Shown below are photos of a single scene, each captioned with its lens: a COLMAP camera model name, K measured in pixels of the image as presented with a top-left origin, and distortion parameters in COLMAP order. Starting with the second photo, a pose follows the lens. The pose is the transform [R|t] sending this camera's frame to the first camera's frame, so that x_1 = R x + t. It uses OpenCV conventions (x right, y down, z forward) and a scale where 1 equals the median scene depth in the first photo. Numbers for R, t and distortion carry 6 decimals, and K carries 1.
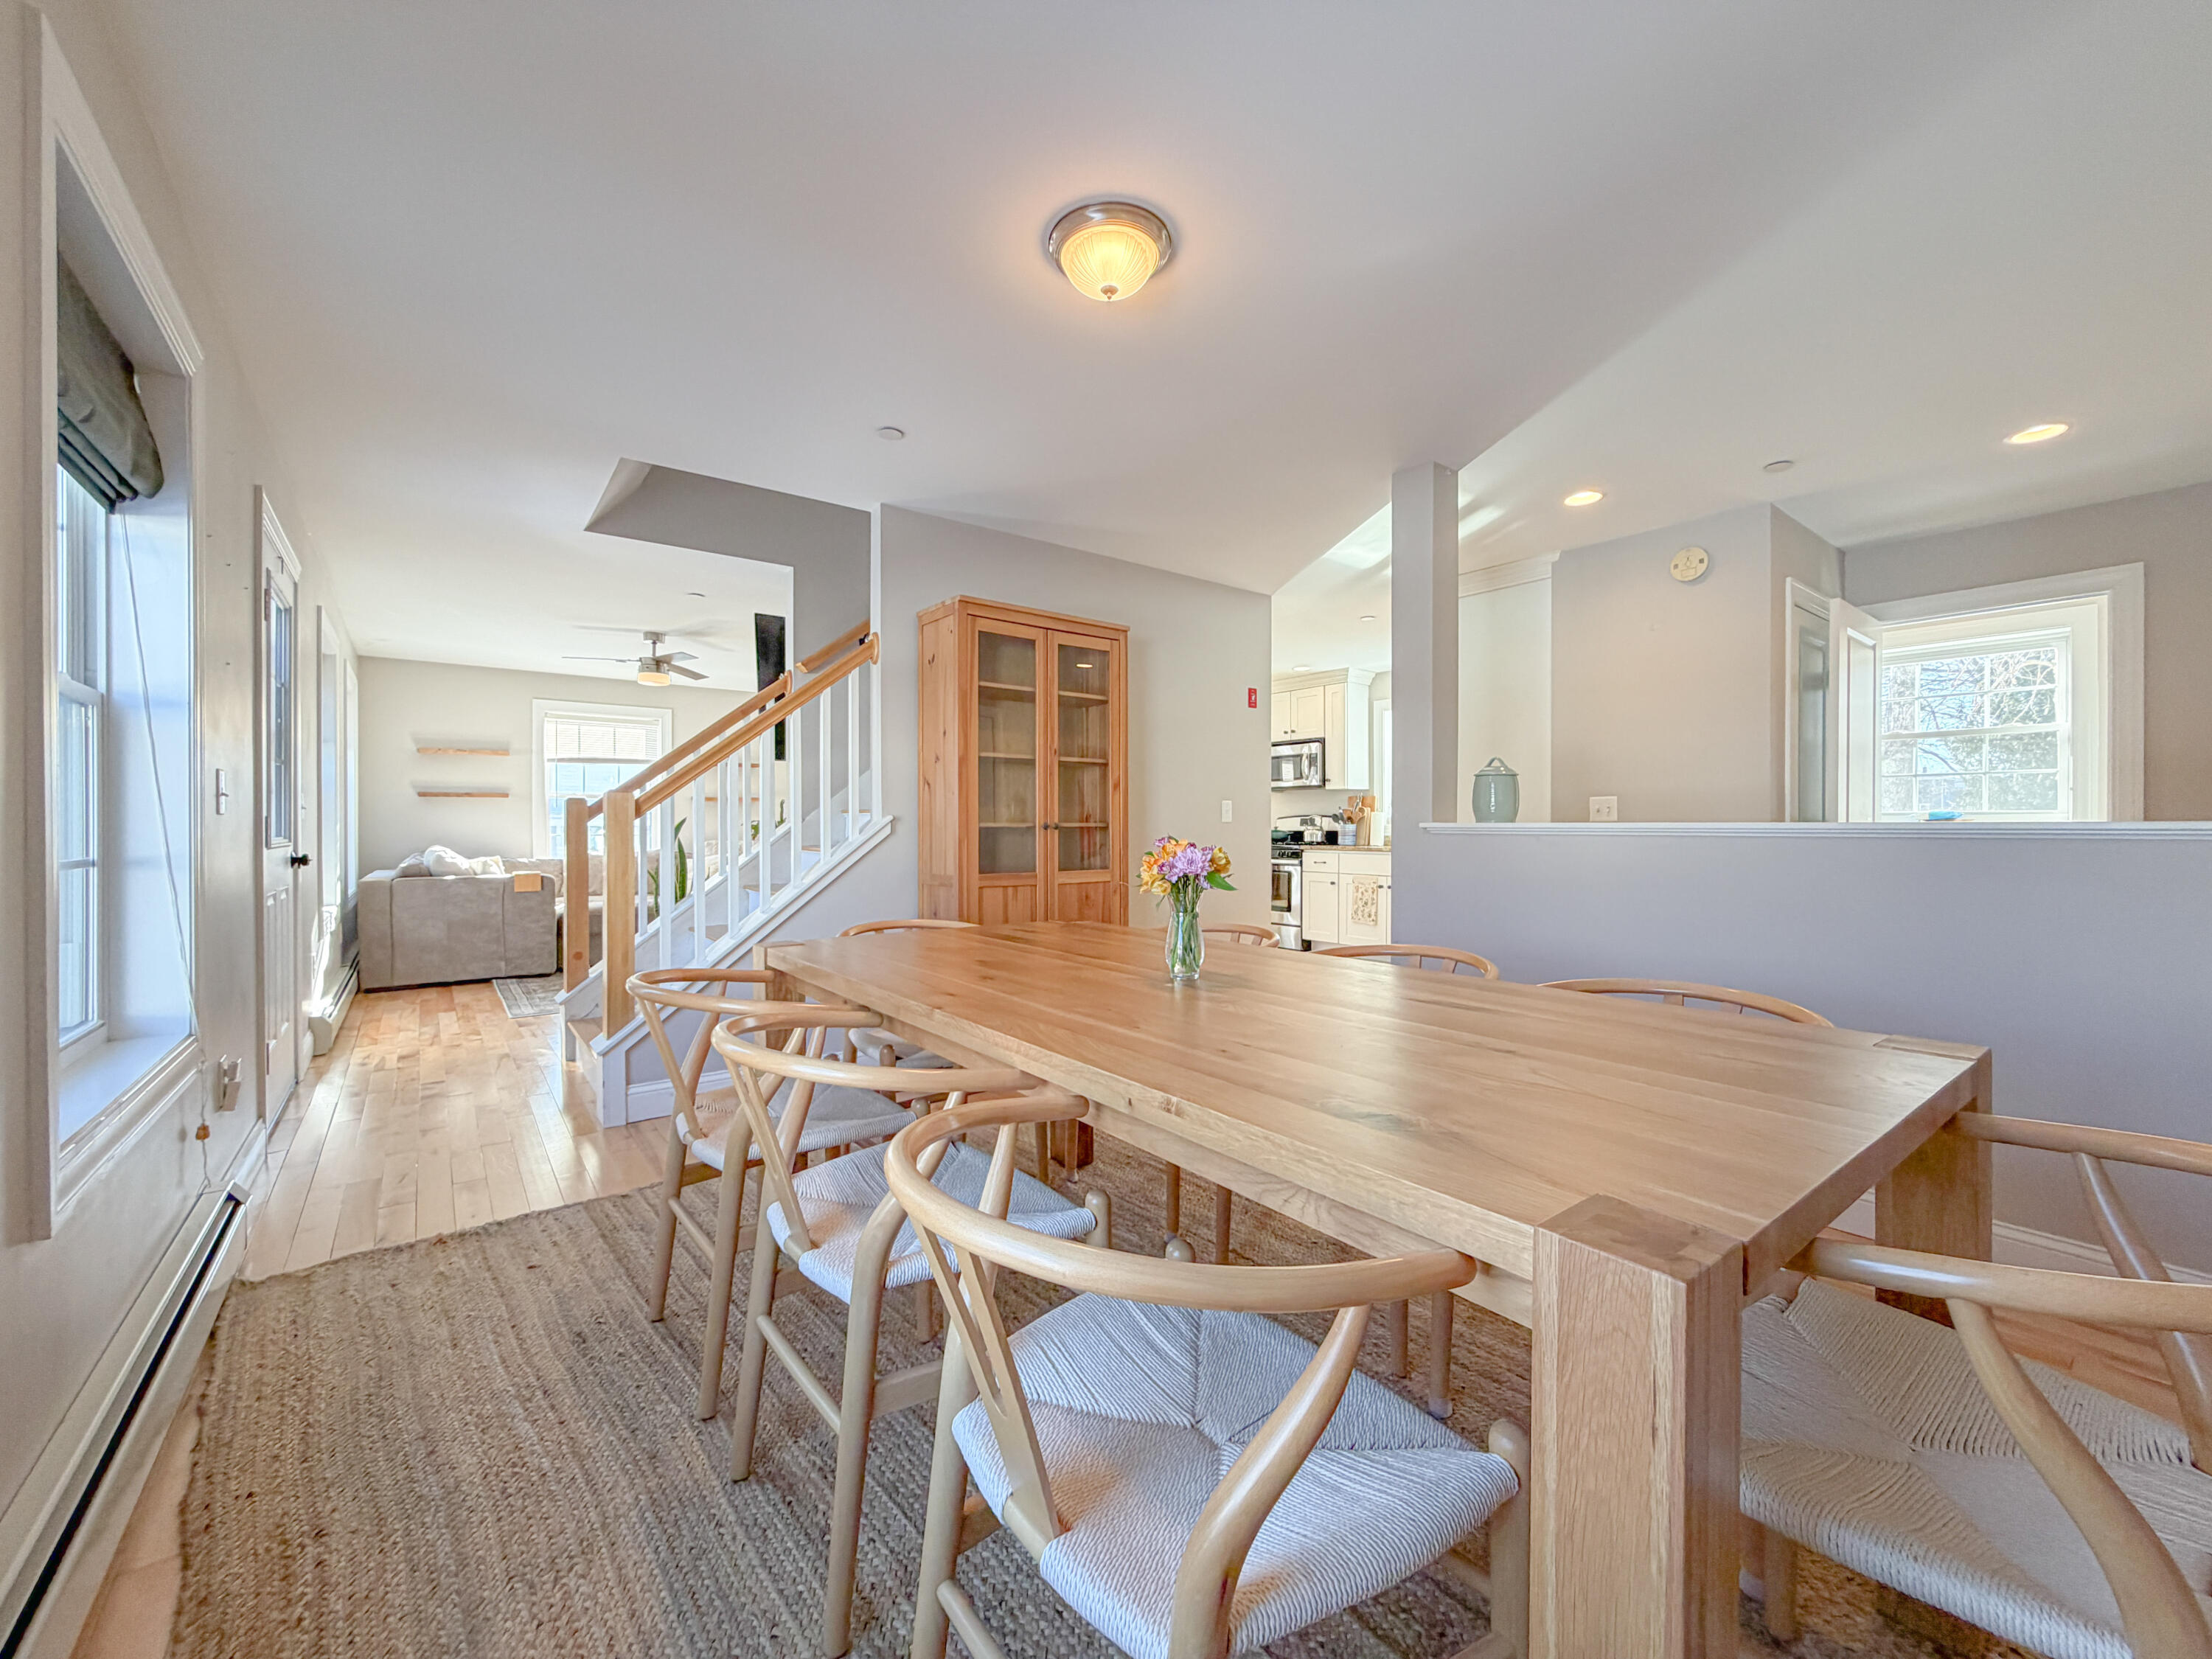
lens RADIAL K [[884.2, 0, 1101.2], [0, 884.2, 834.7], [0, 0, 1]] dist [0.000662, 0.000030]
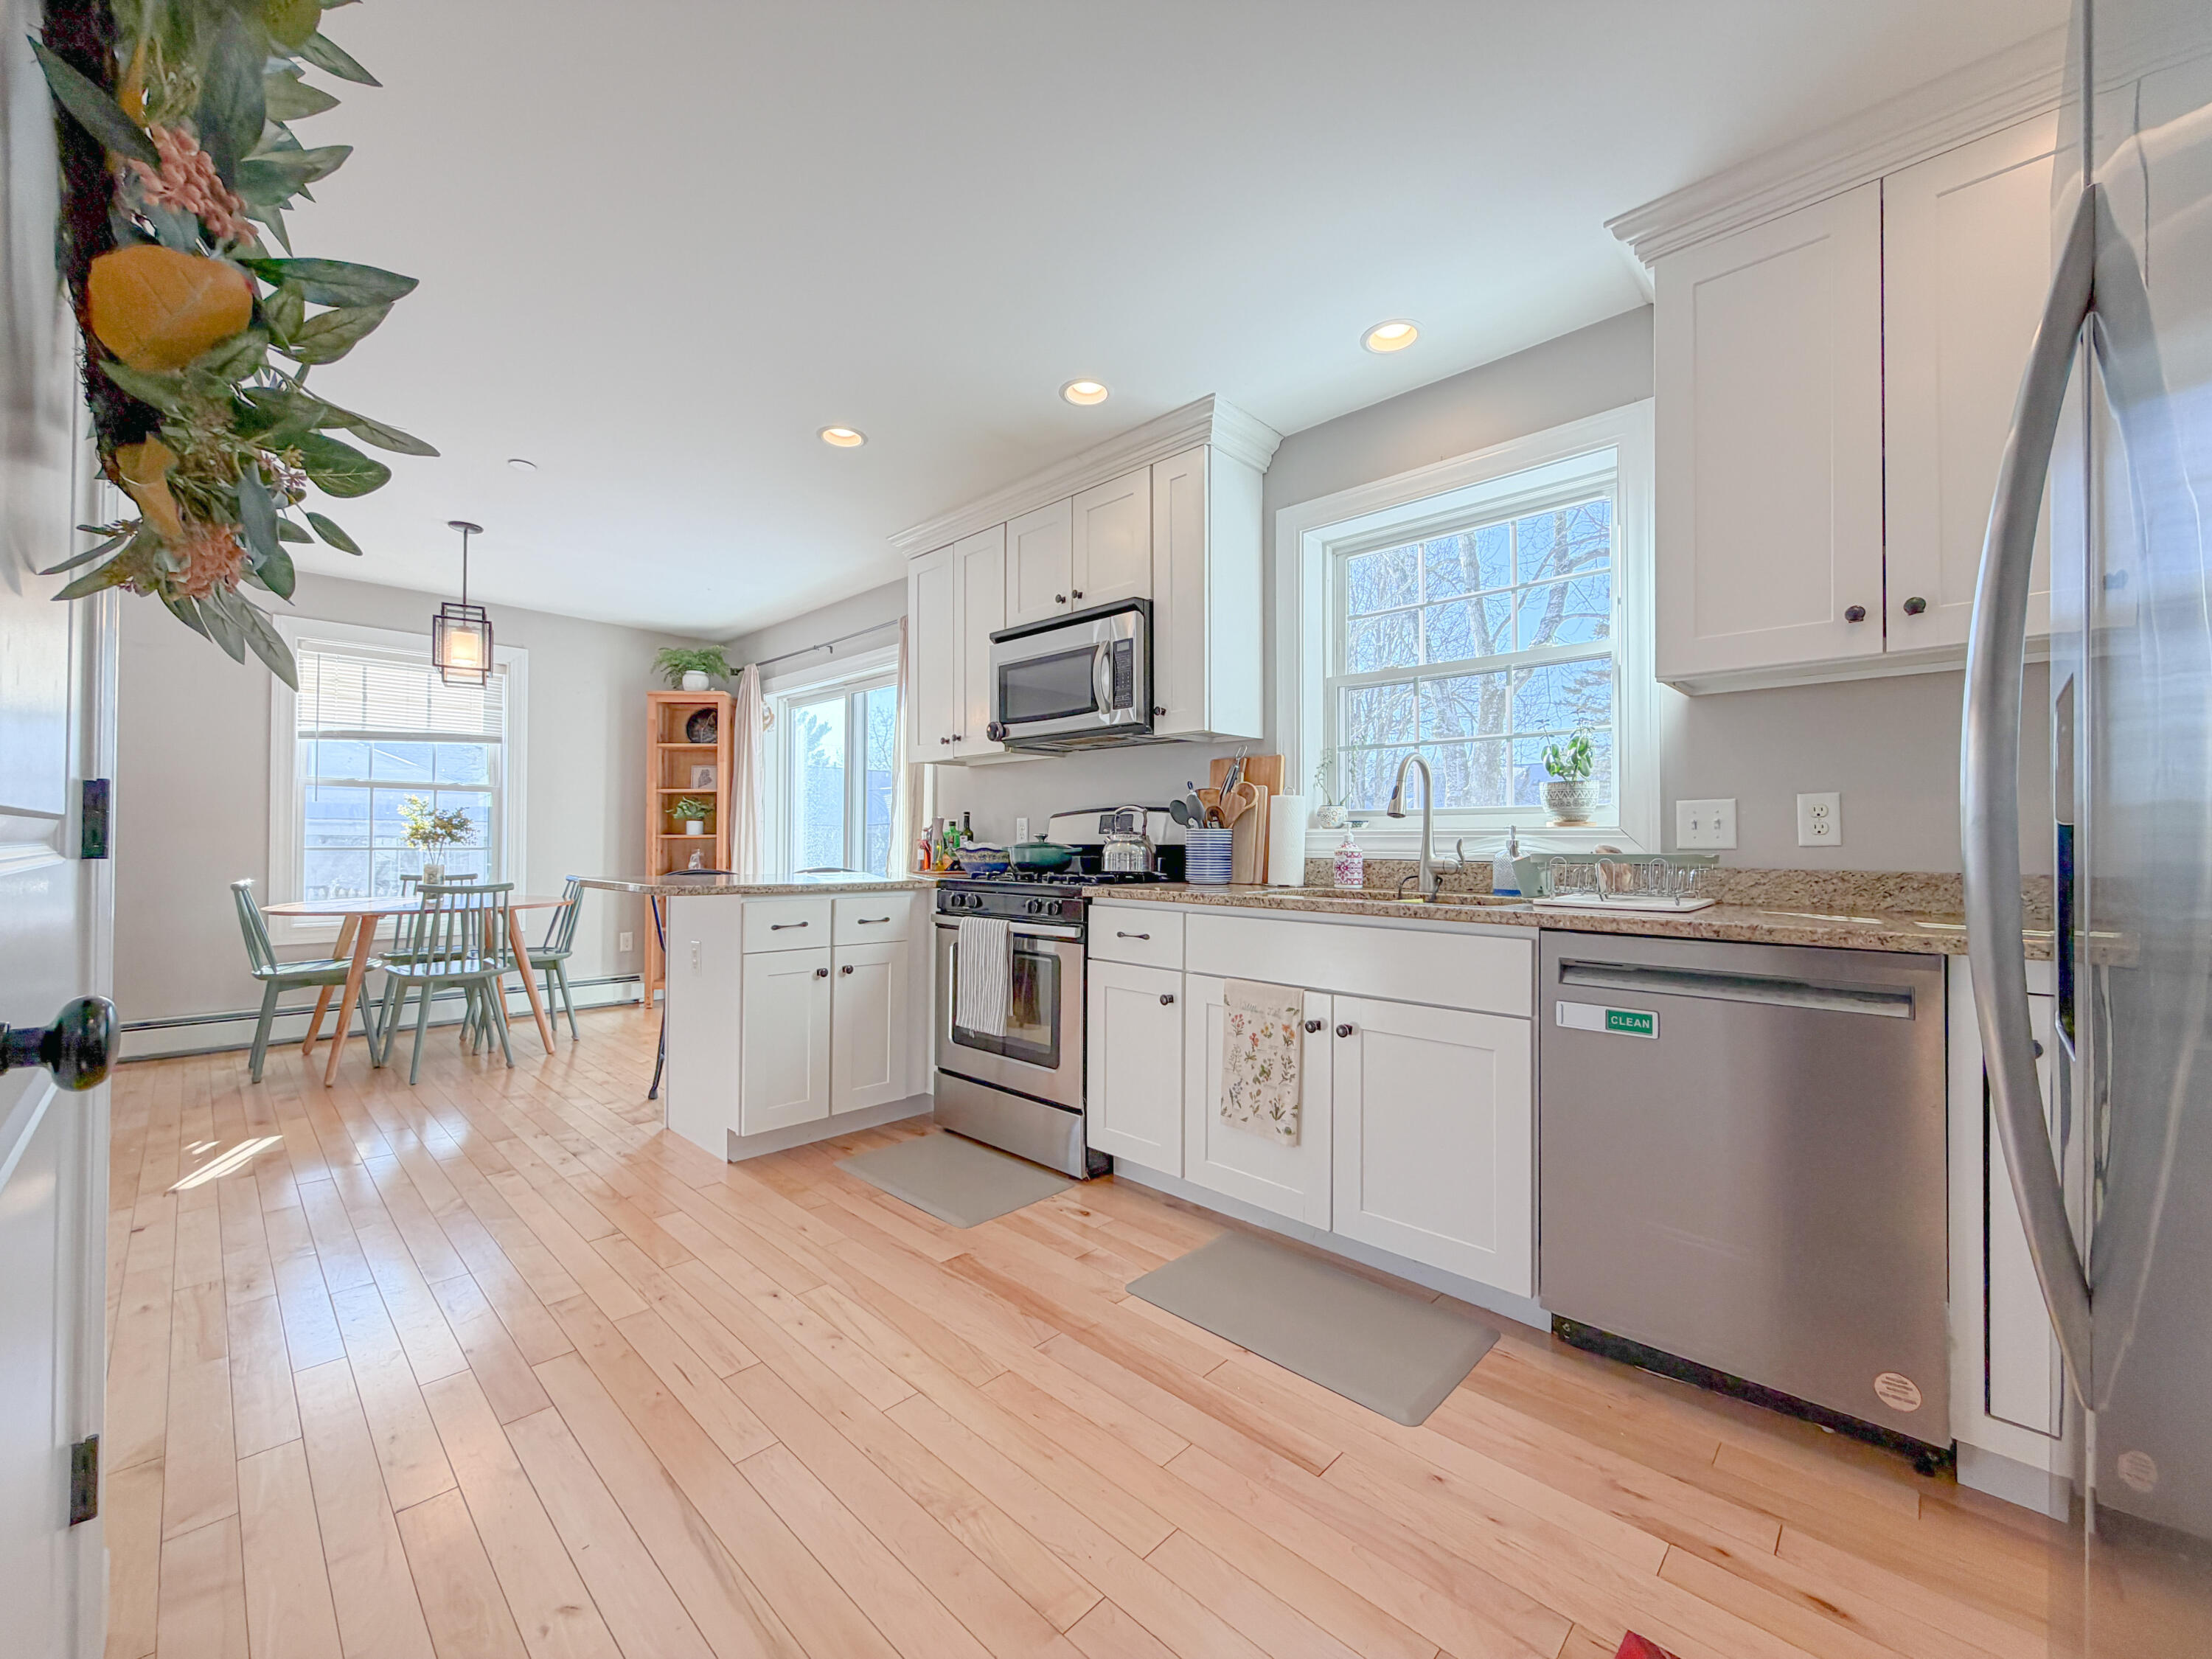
lens RADIAL K [[877.3, 0, 1098.4], [0, 877.3, 835.4], [0, 0, 1]] dist [-0.001030, -0.000091]
pose [[0.989566, 0.006347, 0.143939, 0.335025], [-0.004132, 0.999868, -0.015687, -0.004813], [-0.144019, 0.014928, 0.989462, 1.200465]]
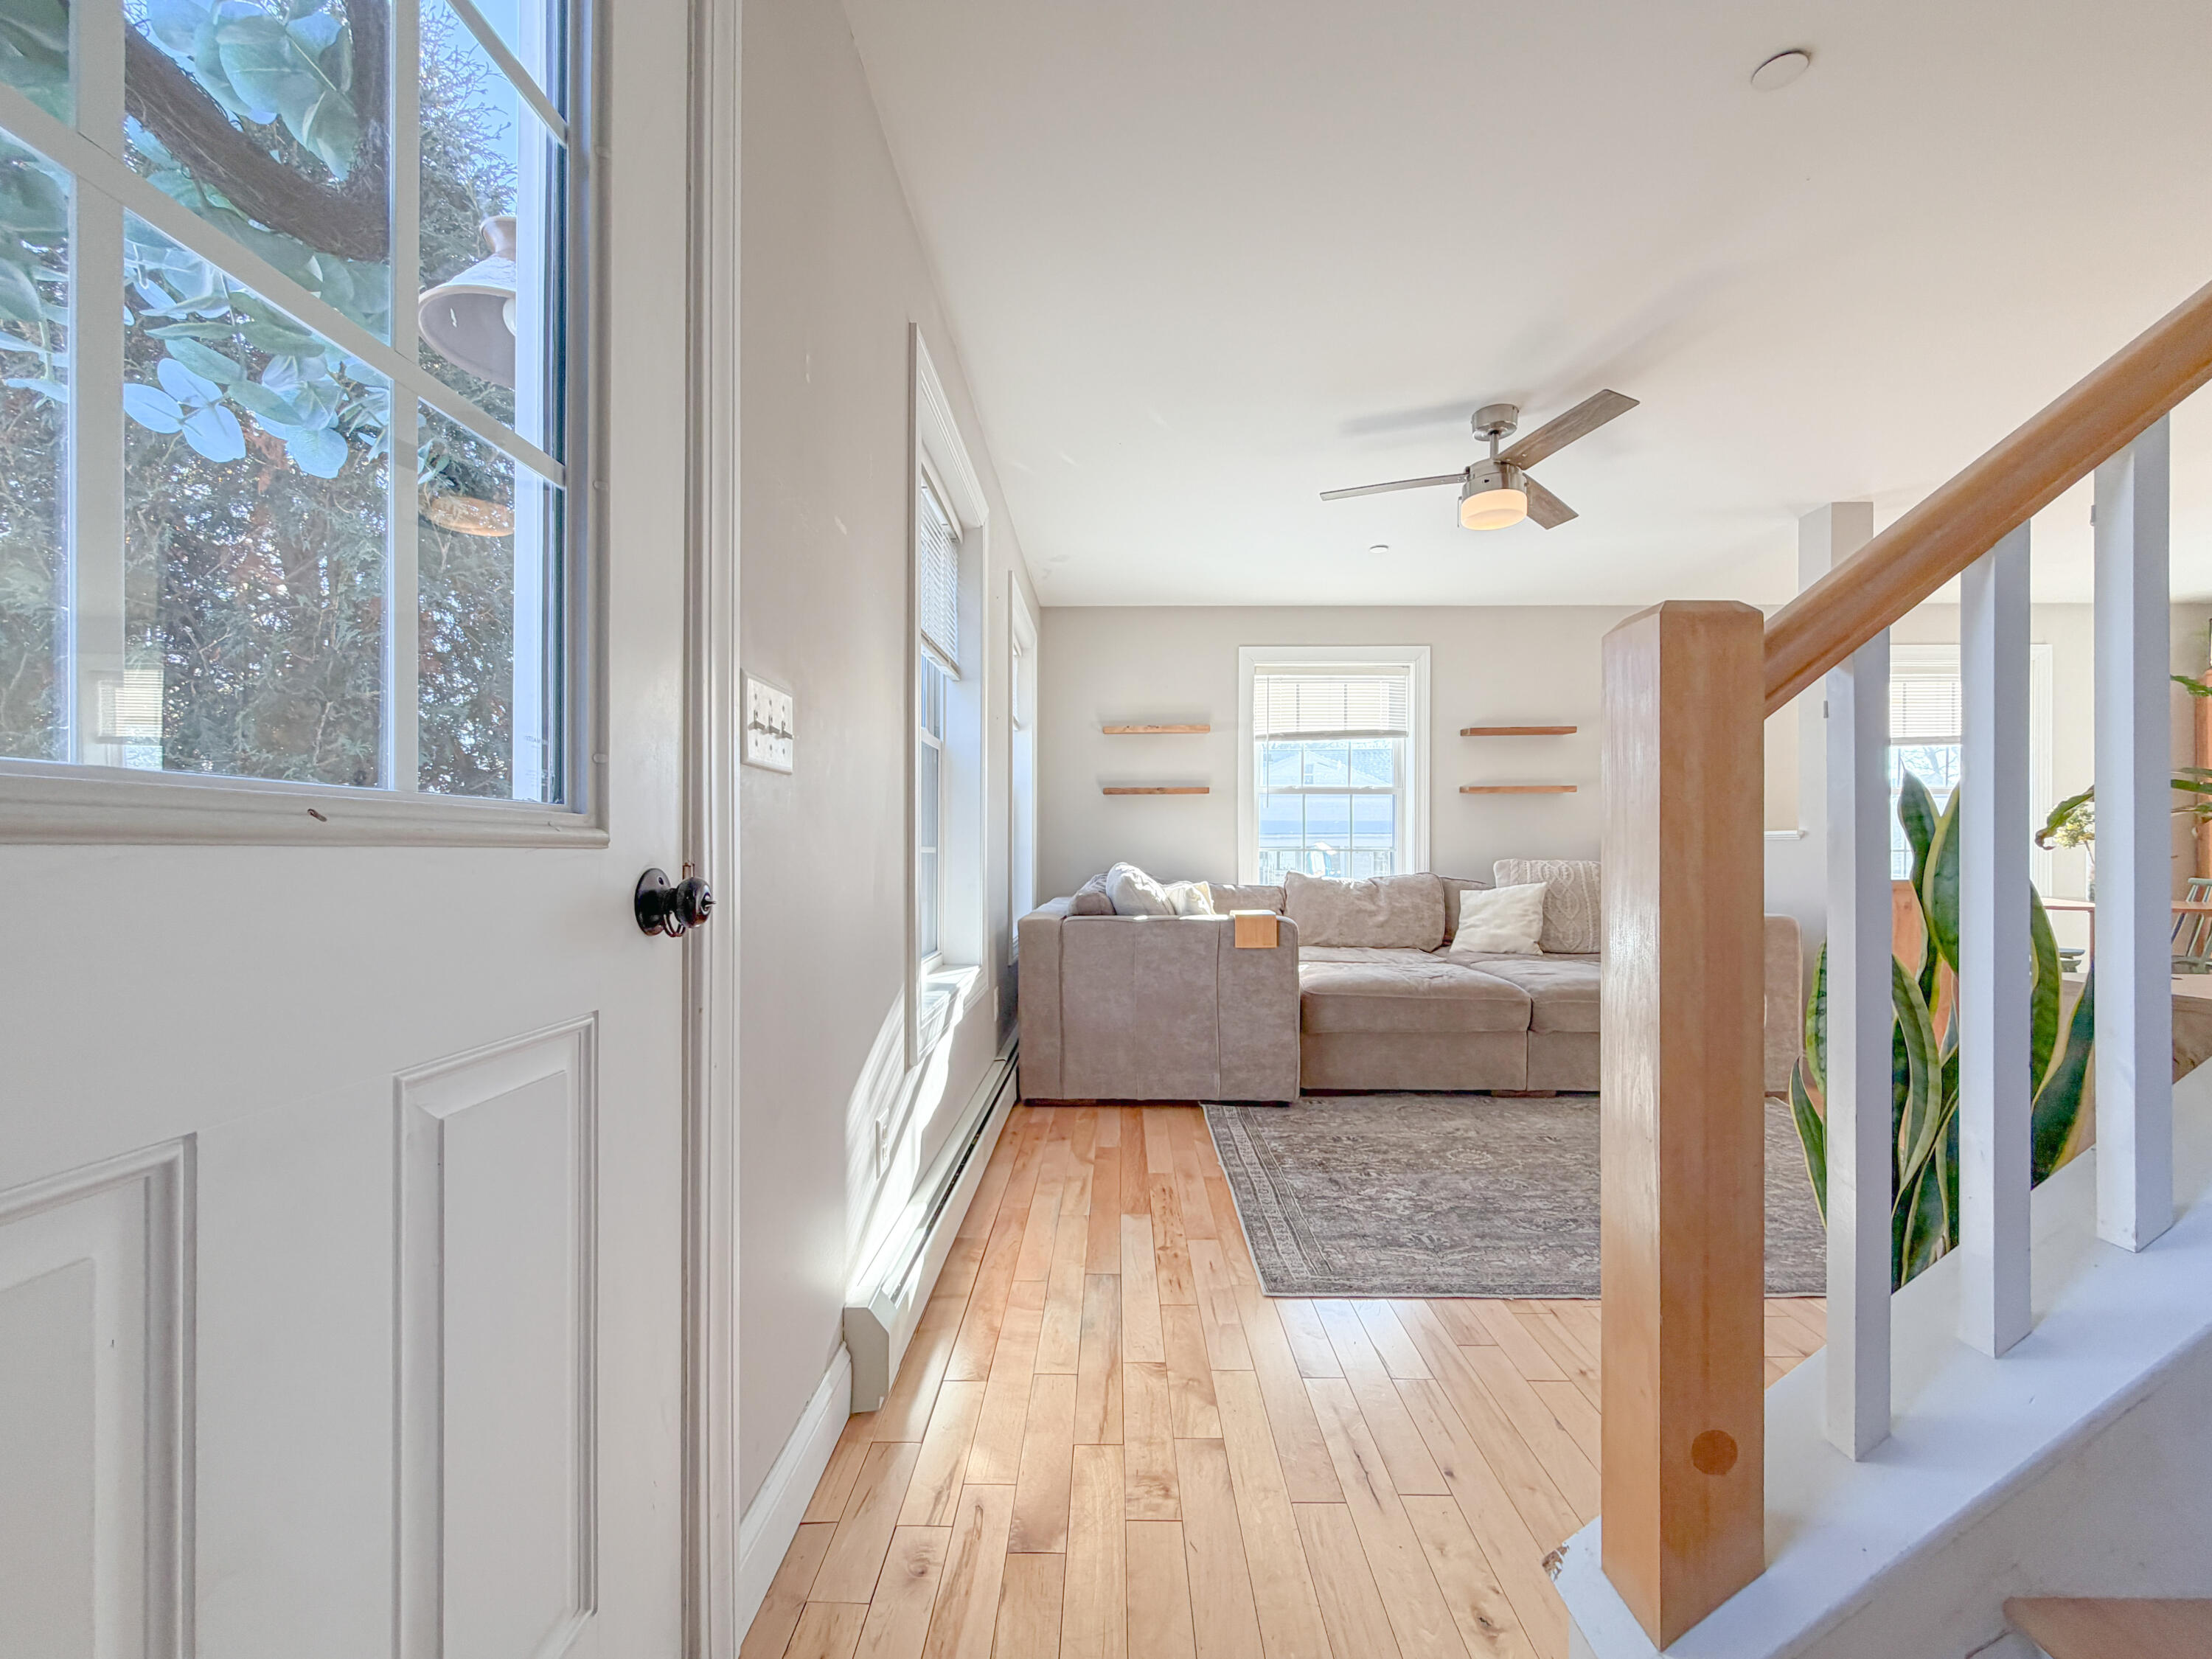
lens RADIAL K [[877.3, 0, 1098.4], [0, 877.3, 835.4], [0, 0, 1]] dist [-0.001030, -0.000091]
pose [[0.778175, -0.010388, -0.627962, -0.574932], [-0.004810, 0.999735, -0.022499, 0.011271], [0.628029, 0.020529, 0.777919, 0.775352]]
